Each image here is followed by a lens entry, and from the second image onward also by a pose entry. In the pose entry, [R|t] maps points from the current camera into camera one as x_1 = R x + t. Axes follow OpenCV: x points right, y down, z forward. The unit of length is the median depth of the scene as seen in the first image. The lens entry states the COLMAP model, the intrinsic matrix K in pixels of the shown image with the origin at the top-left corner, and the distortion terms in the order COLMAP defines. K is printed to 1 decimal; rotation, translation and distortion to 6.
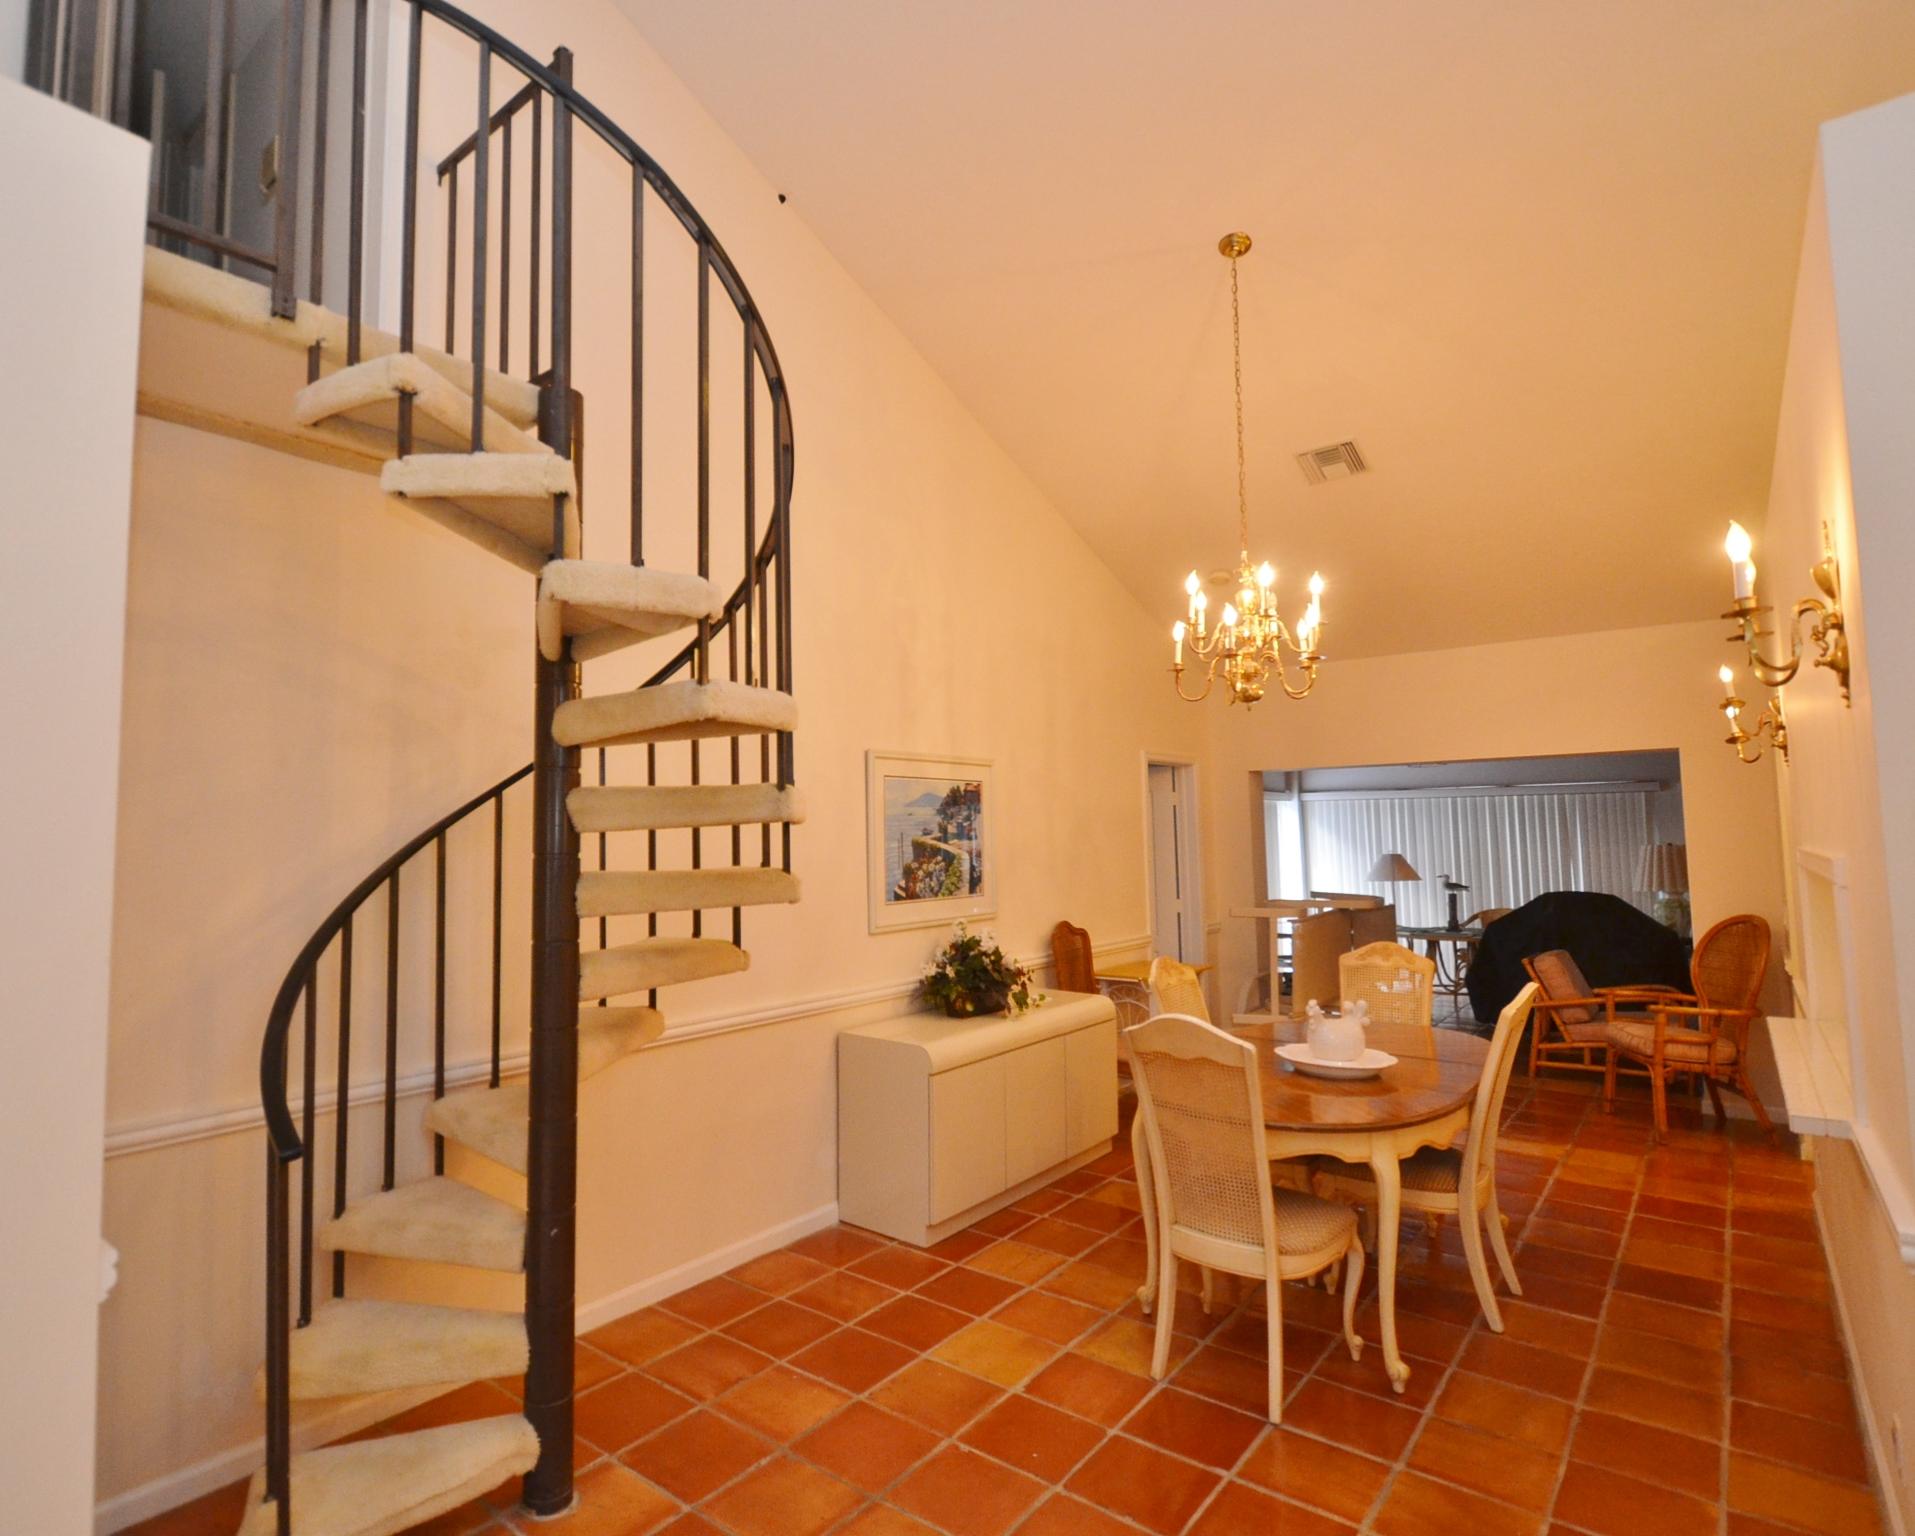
lens RADIAL K [[1016.2, 0, 856.2], [0, 1016.2, 760.8], [0, 0, 1]] dist [0.017614, -0.015366]
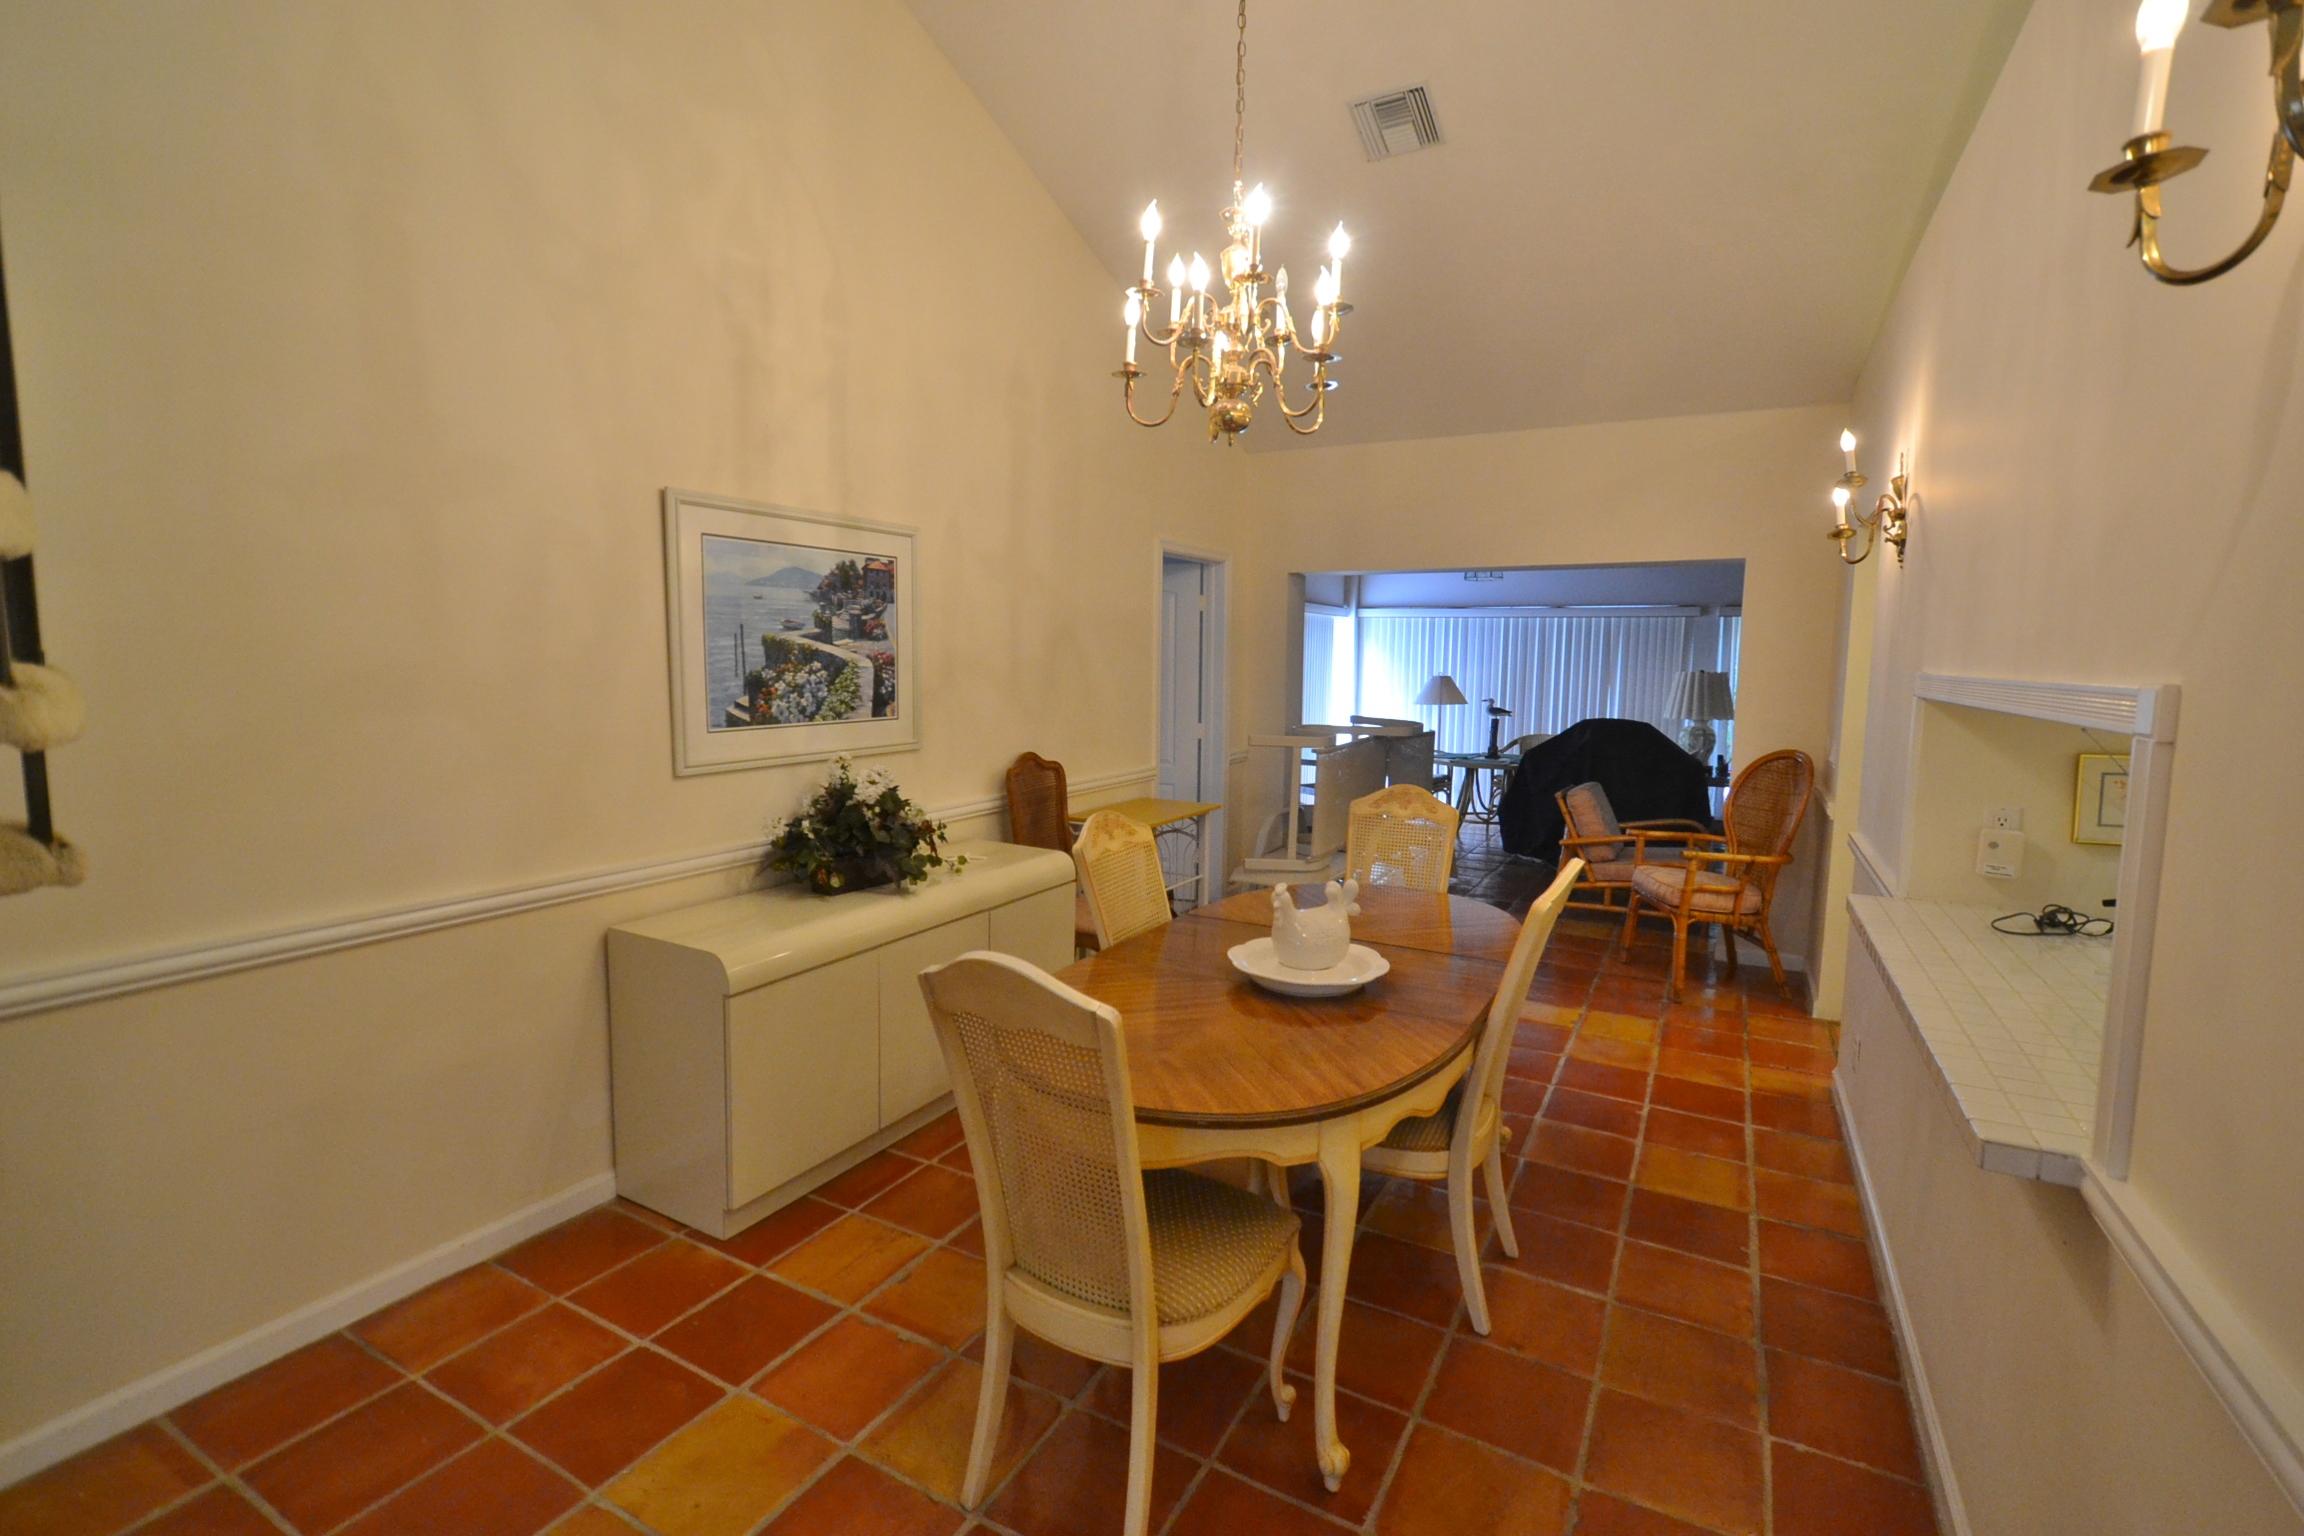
lens RADIAL K [[1018.3, 0, 1168.9], [0, 1018.3, 760.8], [0, 0, 1]] dist [0.008959, -0.007922]
pose [[0.977478, 0.003518, 0.211010, 0.176709], [-0.041351, 0.983673, 0.175152, 0.030423], [-0.206949, -0.179933, 0.961663, 0.290759]]
